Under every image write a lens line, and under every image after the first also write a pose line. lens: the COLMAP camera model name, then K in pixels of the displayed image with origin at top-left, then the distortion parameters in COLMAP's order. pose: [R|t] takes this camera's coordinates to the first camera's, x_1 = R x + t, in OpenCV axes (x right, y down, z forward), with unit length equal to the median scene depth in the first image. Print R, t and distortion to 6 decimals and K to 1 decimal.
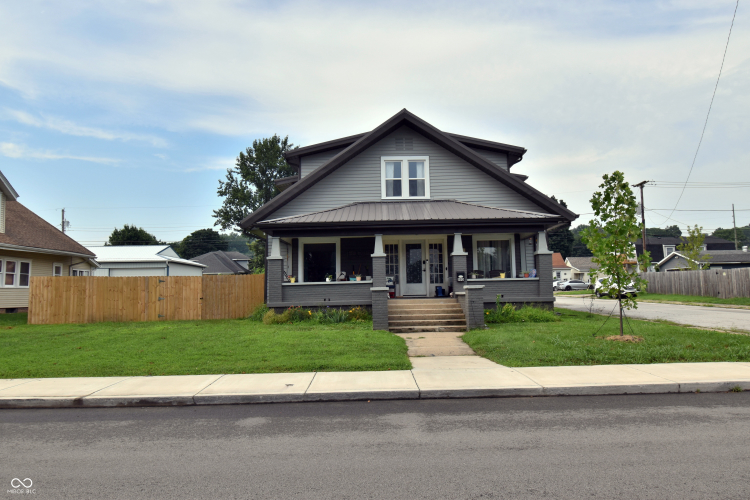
lens RADIAL K [[526.2, 0, 375.0], [0, 526.2, 250.0], [0, 0, 1]] dist [-0.003122, -0.000989]
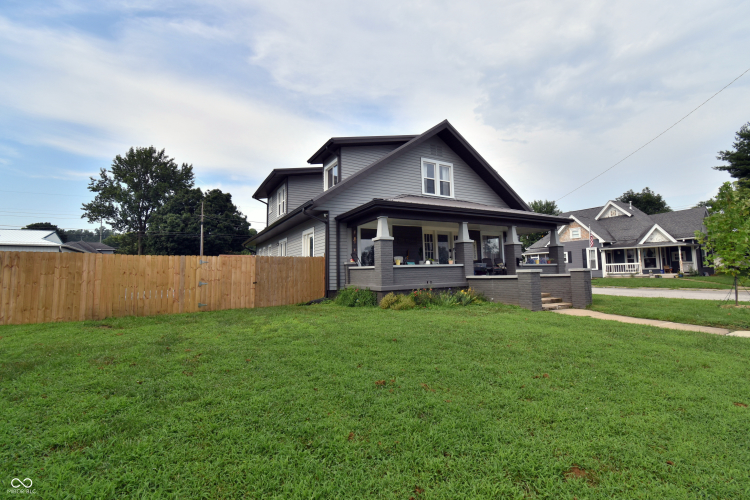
lens RADIAL K [[327.8, 0, 375.0], [0, 327.8, 250.0], [0, 0, 1]] dist [0.001703, -0.017299]
pose [[0.868490, 0.037663, 0.494274, -0.421380], [-0.034940, 0.999281, -0.014752, 0.038419], [-0.494474, -0.004458, 0.869181, 0.426983]]
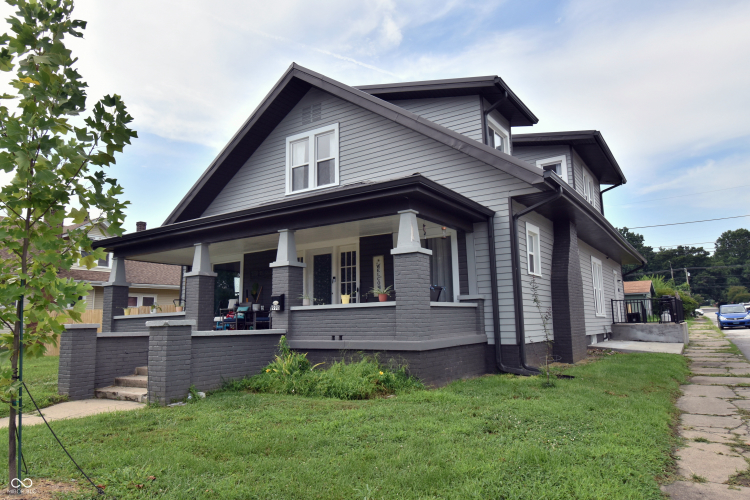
lens RADIAL K [[504.6, 0, 375.0], [0, 504.6, 250.0], [0, 0, 1]] dist [-0.006547, -0.006101]
pose [[0.847629, -0.080761, -0.524407, 0.466082], [0.052335, 0.996254, -0.068836, 0.030335], [0.528002, 0.030903, 0.848680, 0.481182]]
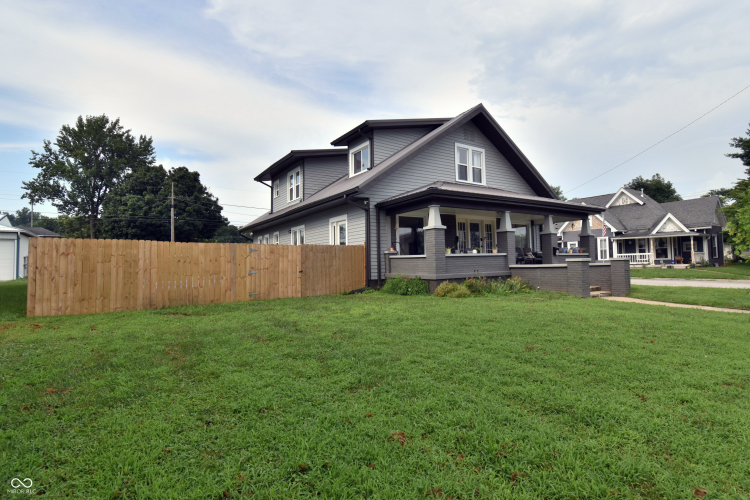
lens RADIAL K [[372.3, 0, 375.0], [0, 372.3, 250.0], [0, 0, 1]] dist [-0.000018, -0.018366]
pose [[0.833603, 0.024701, 0.551811, -0.553846], [-0.039483, 0.999109, 0.014923, 0.043065], [-0.550951, -0.034227, 0.833836, 0.432639]]
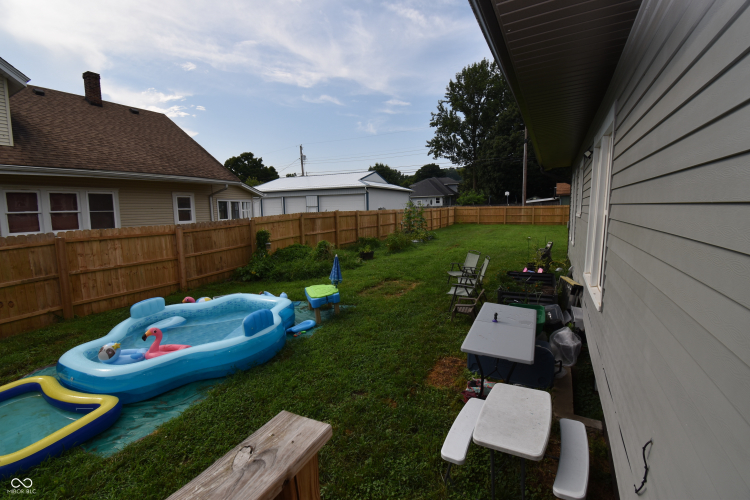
lens RADIAL K [[327.8, 0, 375.0], [0, 327.8, 250.0], [0, 0, 1]] dist [0.001703, -0.017299]
pose [[0.882724, 0.061232, -0.465885, -0.228458], [0.039045, 0.978486, 0.202584, 0.032031], [0.468267, -0.197016, 0.861343, 1.103488]]
